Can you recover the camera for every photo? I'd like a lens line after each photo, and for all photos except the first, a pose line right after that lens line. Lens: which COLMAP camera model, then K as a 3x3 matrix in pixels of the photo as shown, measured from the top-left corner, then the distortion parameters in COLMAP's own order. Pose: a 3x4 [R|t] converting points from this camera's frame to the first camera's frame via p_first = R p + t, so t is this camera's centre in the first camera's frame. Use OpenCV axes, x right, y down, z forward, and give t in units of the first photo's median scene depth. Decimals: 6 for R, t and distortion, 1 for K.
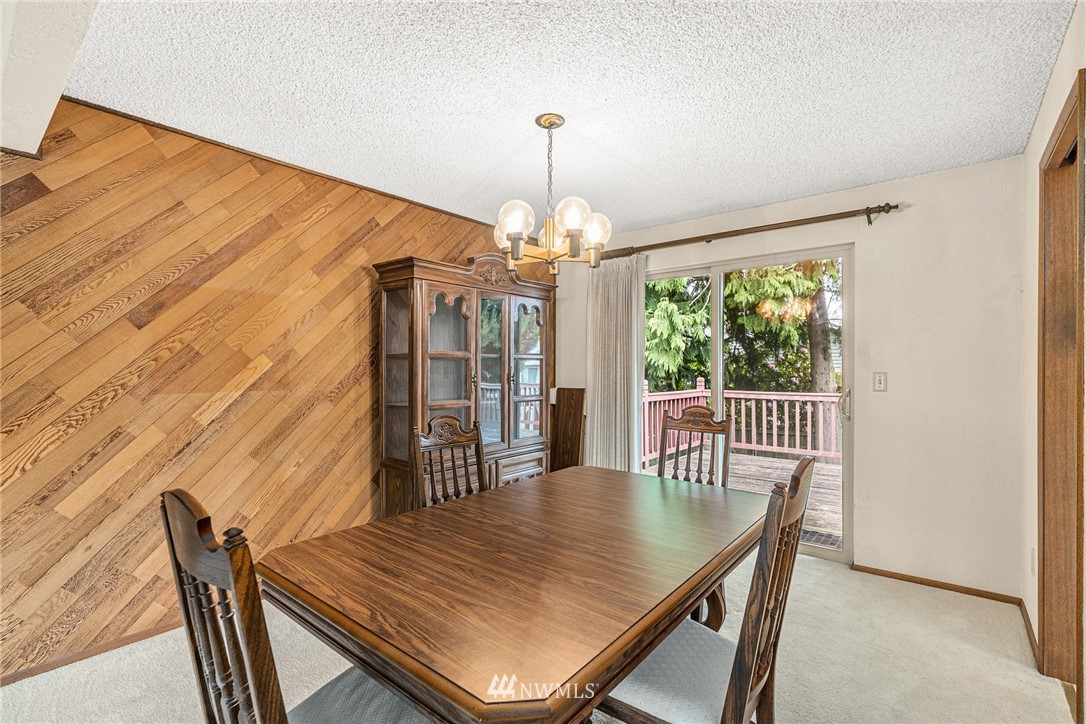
lens RADIAL K [[498.1, 0, 548.9], [0, 498.1, 362.6], [0, 0, 1]] dist [-0.007278, 0.003889]
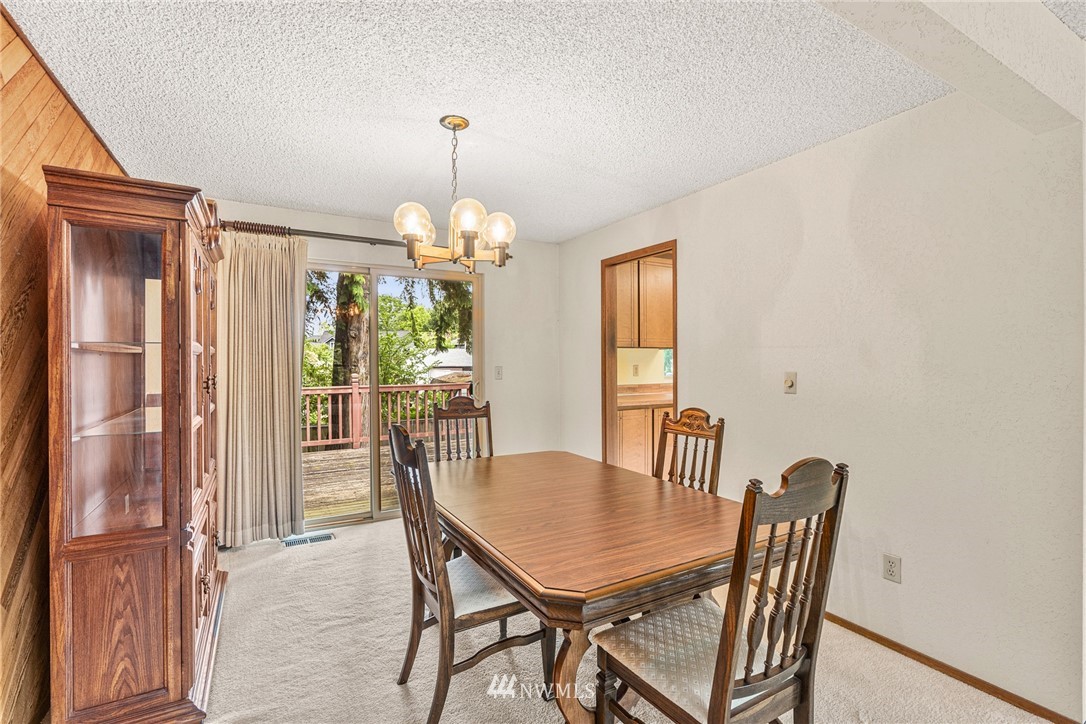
lens RADIAL K [[498.1, 0, 549.9], [0, 498.1, 360.9], [0, 0, 1]] dist [-0.007278, 0.003889]
pose [[0.351142, -0.002124, 0.936320, -0.744504], [-0.000642, 0.999997, 0.002509, -0.000818], [-0.936322, -0.001482, 0.351140, 0.397808]]
